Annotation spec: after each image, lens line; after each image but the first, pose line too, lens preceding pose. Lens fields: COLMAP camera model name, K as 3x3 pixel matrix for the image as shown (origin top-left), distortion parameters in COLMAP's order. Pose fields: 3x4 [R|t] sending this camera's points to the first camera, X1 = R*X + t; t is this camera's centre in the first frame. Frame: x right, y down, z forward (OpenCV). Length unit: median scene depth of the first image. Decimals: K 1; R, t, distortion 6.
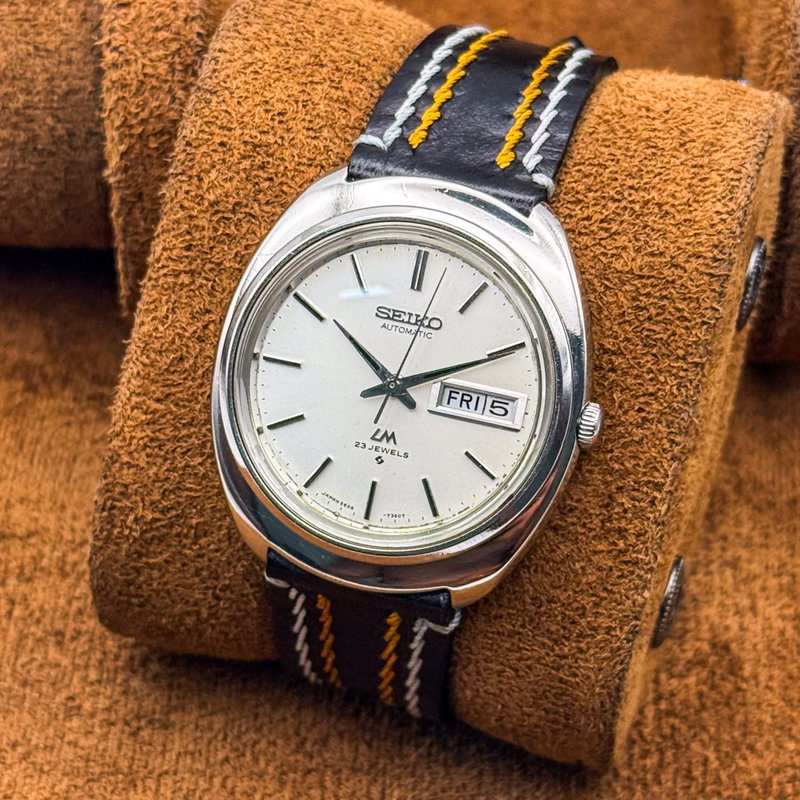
lens RADIAL K [[2522.5, 0, 399.7], [0, 2522.5, 424.5], [0, 0, 1]] dist [0.128822, -0.472597]
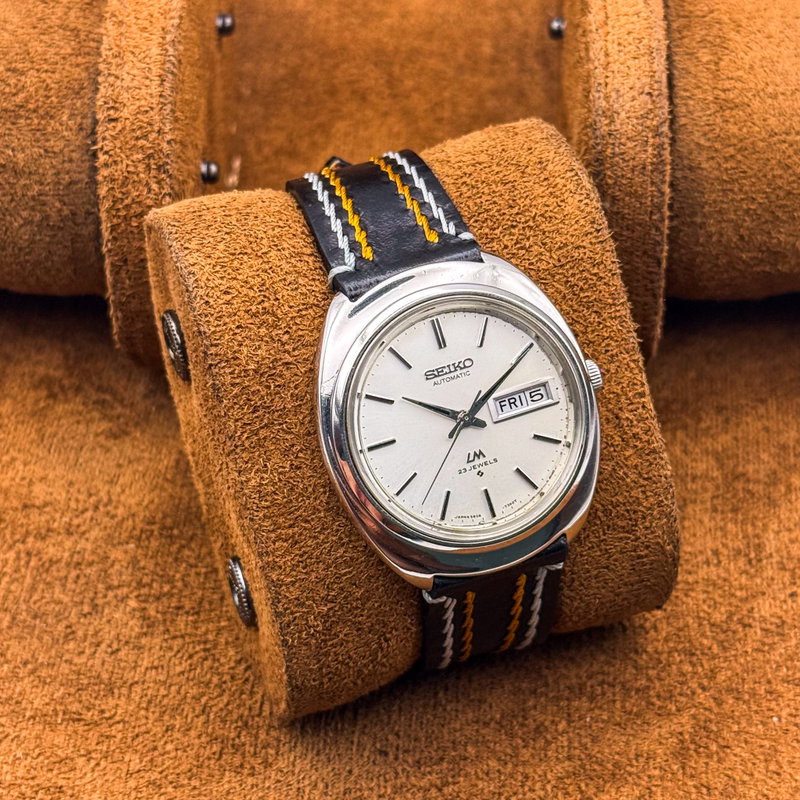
lens RADIAL K [[1904.7, 0, 397.9], [0, 1904.7, 429.9], [0, 0, 1]] dist [0.089480, -0.298430]
pose [[0.799005, -0.476167, 0.367227, -0.391105], [0.485725, 0.871086, 0.072666, -0.097658], [-0.354488, 0.120311, 0.927288, 0.081786]]
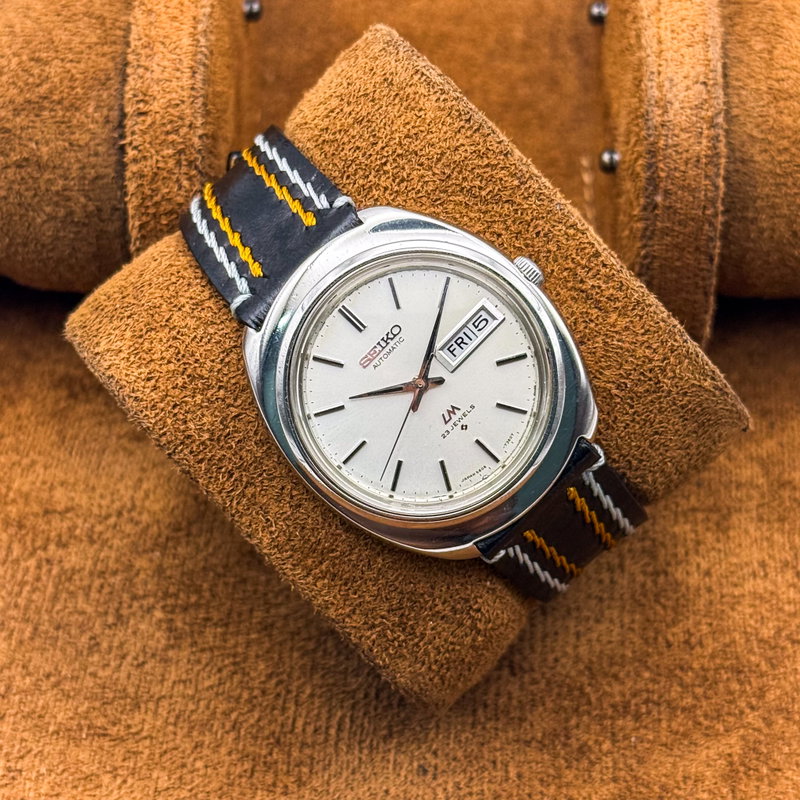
lens RADIAL K [[1904.7, 0, 397.9], [0, 1904.7, 429.9], [0, 0, 1]] dist [0.089480, -0.298430]
pose [[0.527264, -0.840412, 0.125298, -0.140856], [0.846562, 0.532237, 0.007471, -0.019485], [-0.072967, 0.102133, 0.992091, 0.069480]]
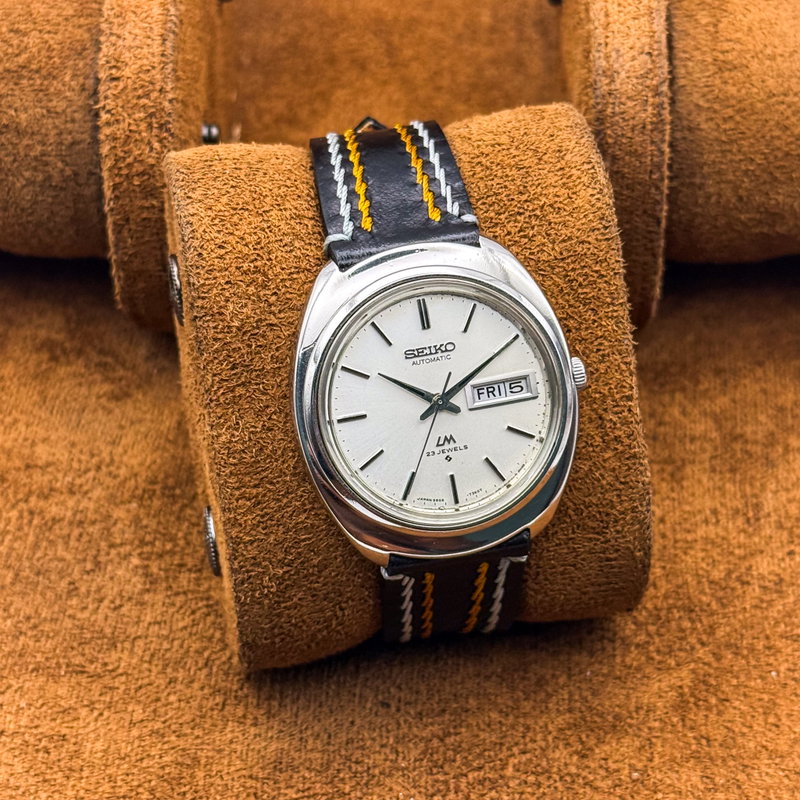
lens RADIAL K [[1904.7, 0, 397.9], [0, 1904.7, 429.9], [0, 0, 1]] dist [0.089480, -0.298430]
pose [[0.879216, -0.384324, 0.281557, -0.299971], [0.378878, 0.922332, 0.075860, -0.083664], [-0.288844, 0.039978, 0.956541, 0.051275]]
